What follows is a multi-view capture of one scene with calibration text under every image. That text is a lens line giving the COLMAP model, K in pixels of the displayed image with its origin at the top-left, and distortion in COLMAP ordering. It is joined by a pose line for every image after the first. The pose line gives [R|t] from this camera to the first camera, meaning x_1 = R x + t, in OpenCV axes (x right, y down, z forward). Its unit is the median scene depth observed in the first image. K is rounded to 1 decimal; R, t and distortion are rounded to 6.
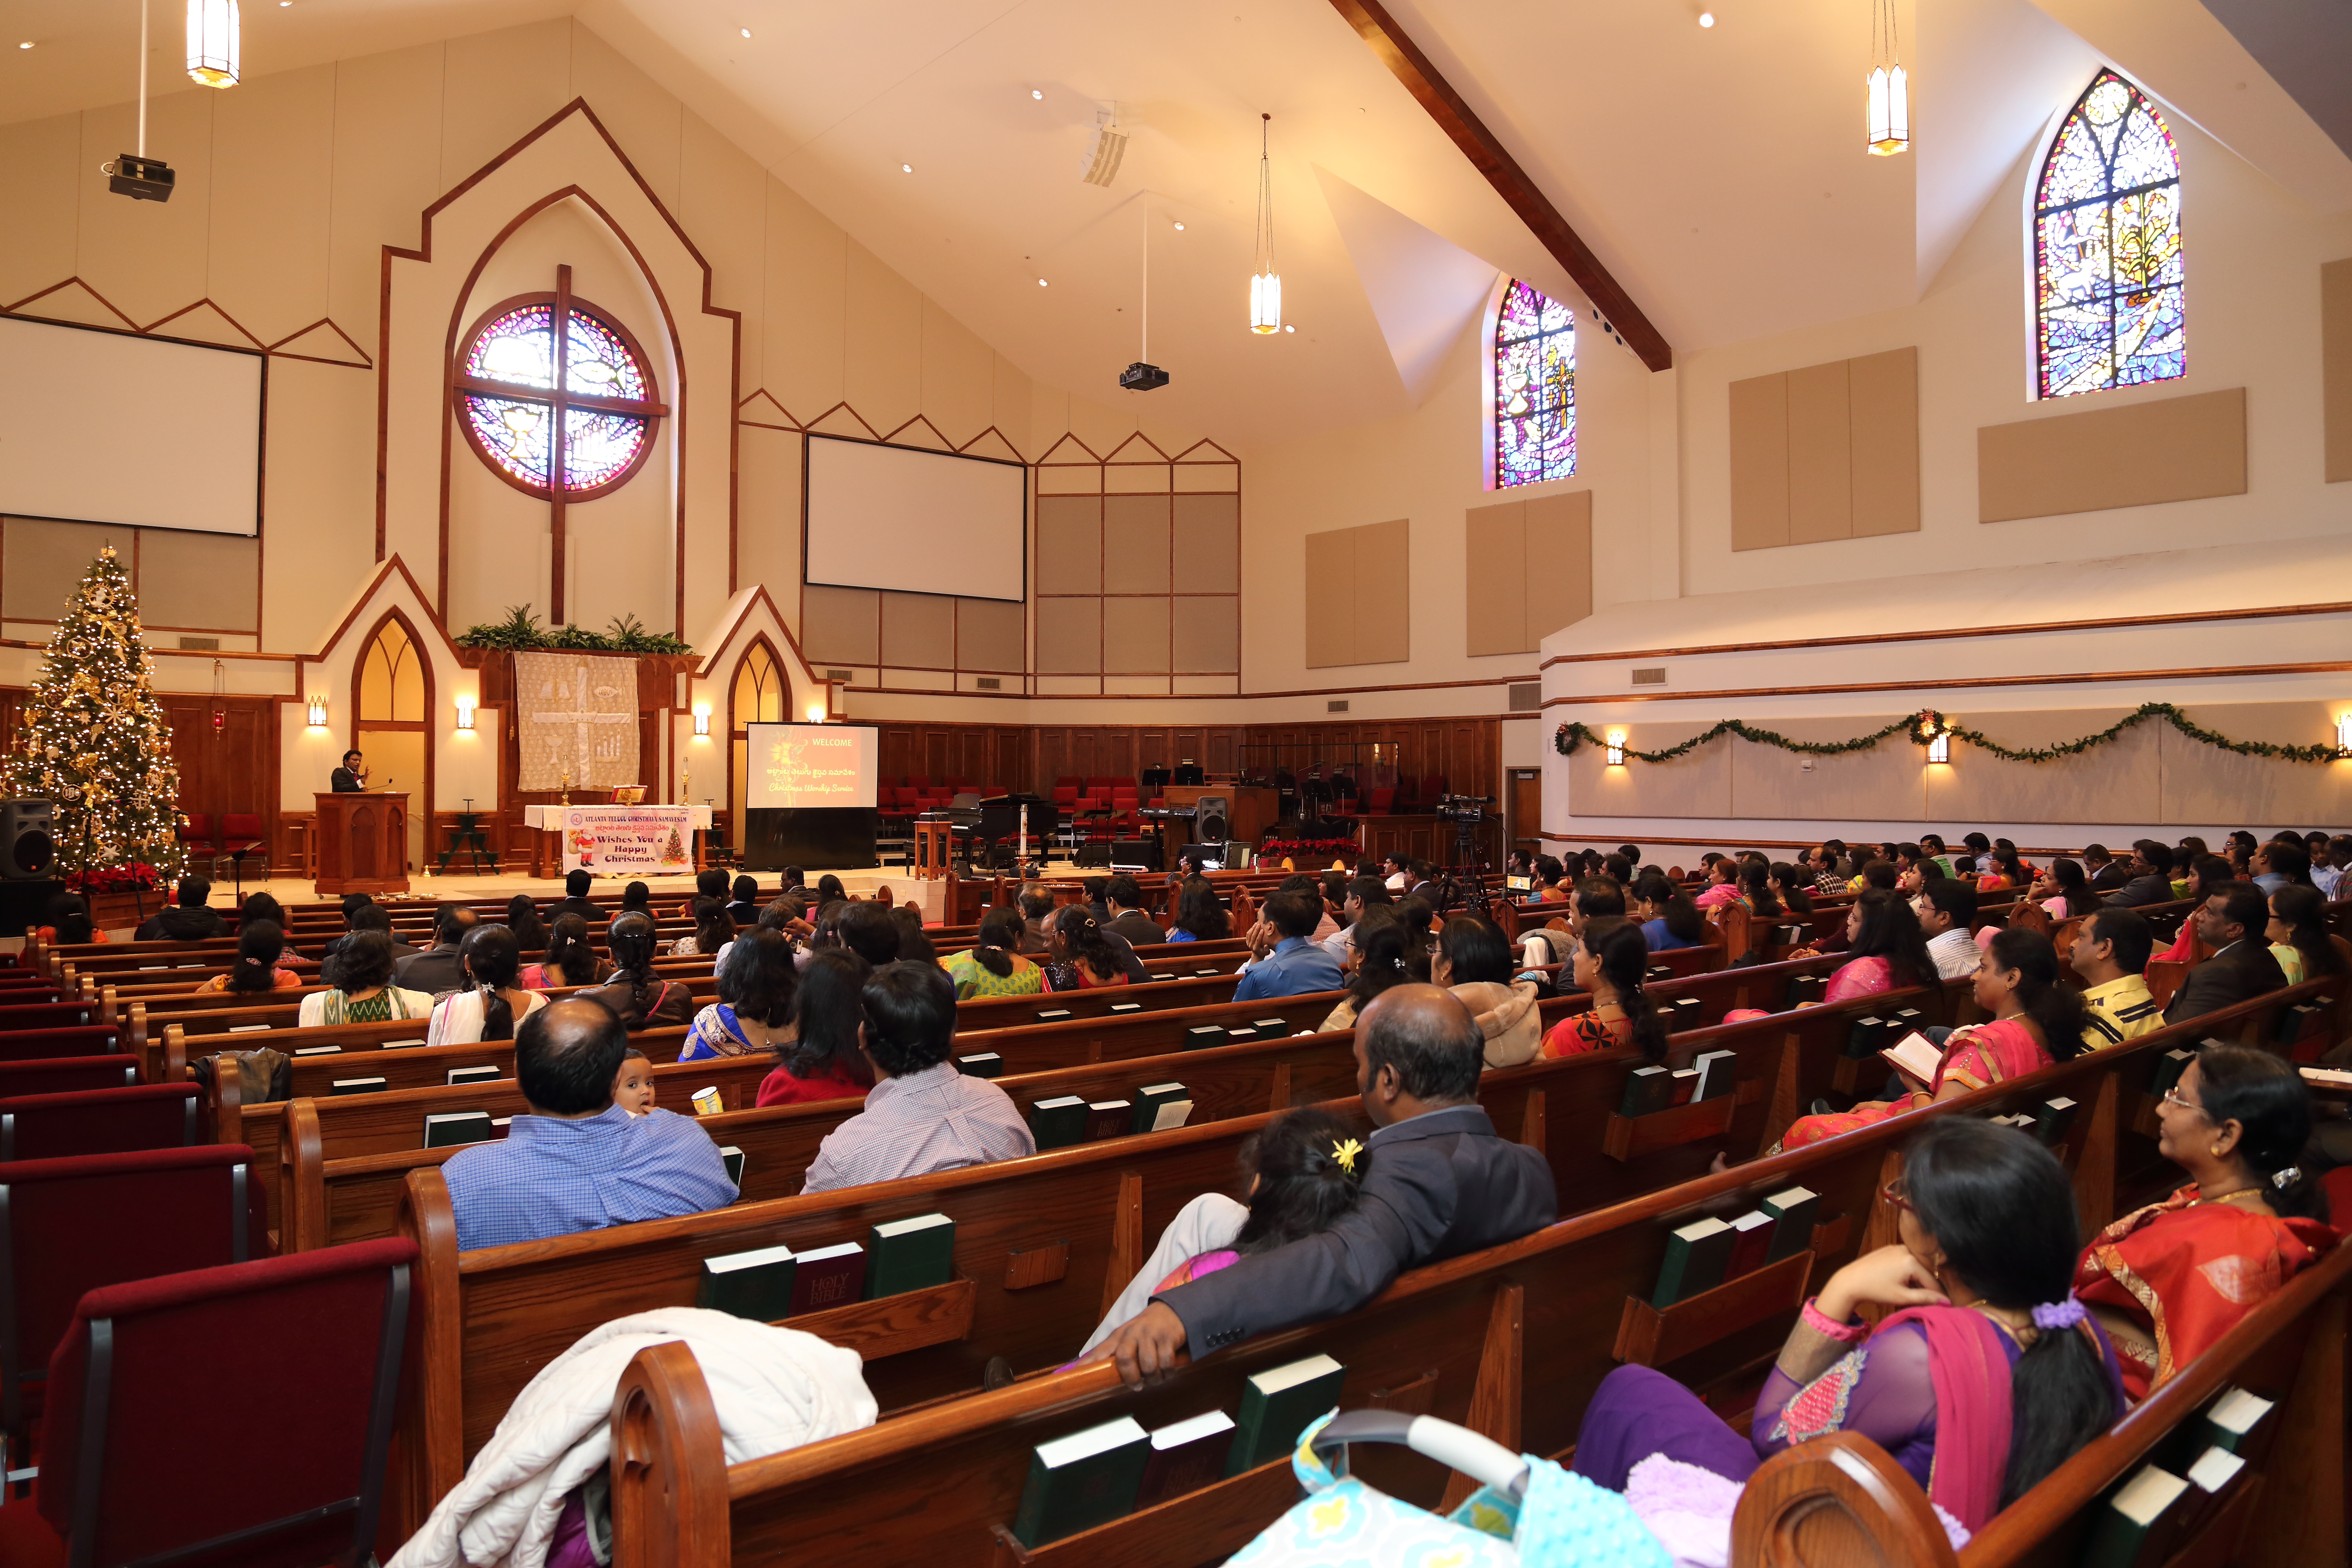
lens RADIAL K [[1724.4, 0, 1176.0], [0, 1724.4, 784.0], [0, 0, 1]] dist [-0.006698, -0.002542]
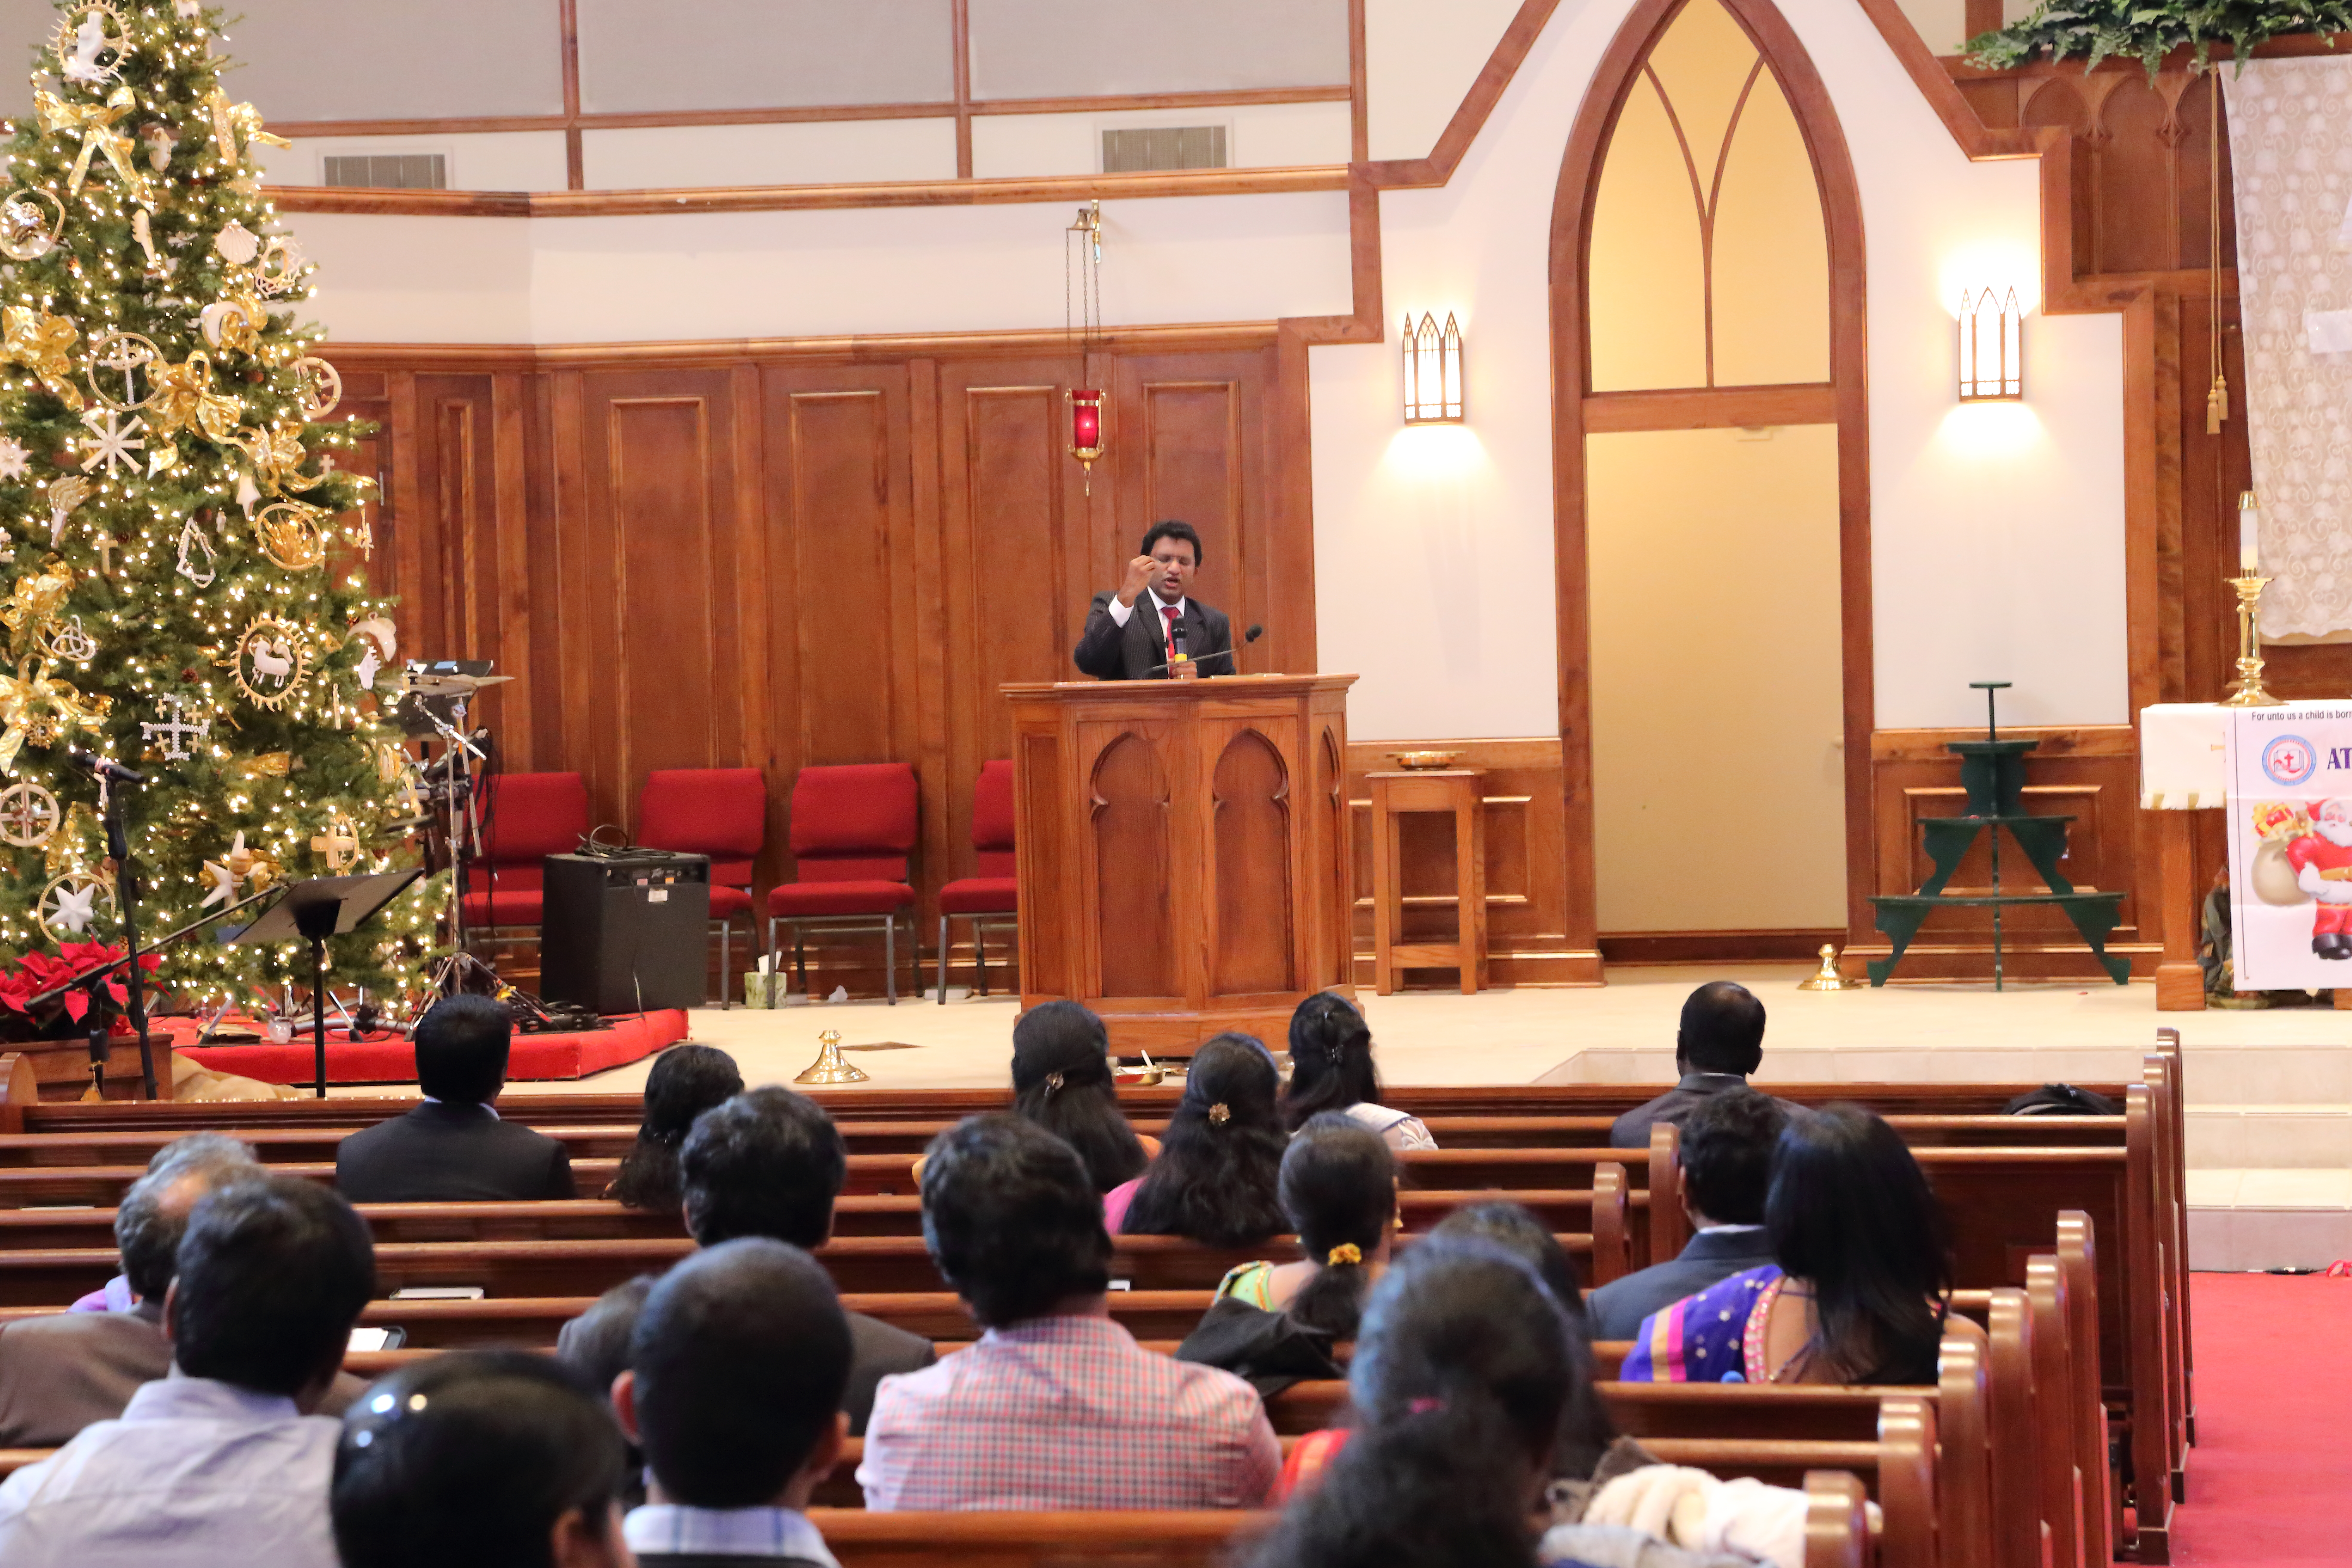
lens RADIAL K [[7098.1, 0, 1176.0], [0, 7098.1, 784.0], [0, 0, 1]] dist [0.490226, -0.026334]
pose [[0.601127, -0.005065, -0.799137, 0.358480], [0.029586, 0.999435, 0.015921, 0.003776], [0.798606, -0.033214, 0.600938, 0.292014]]
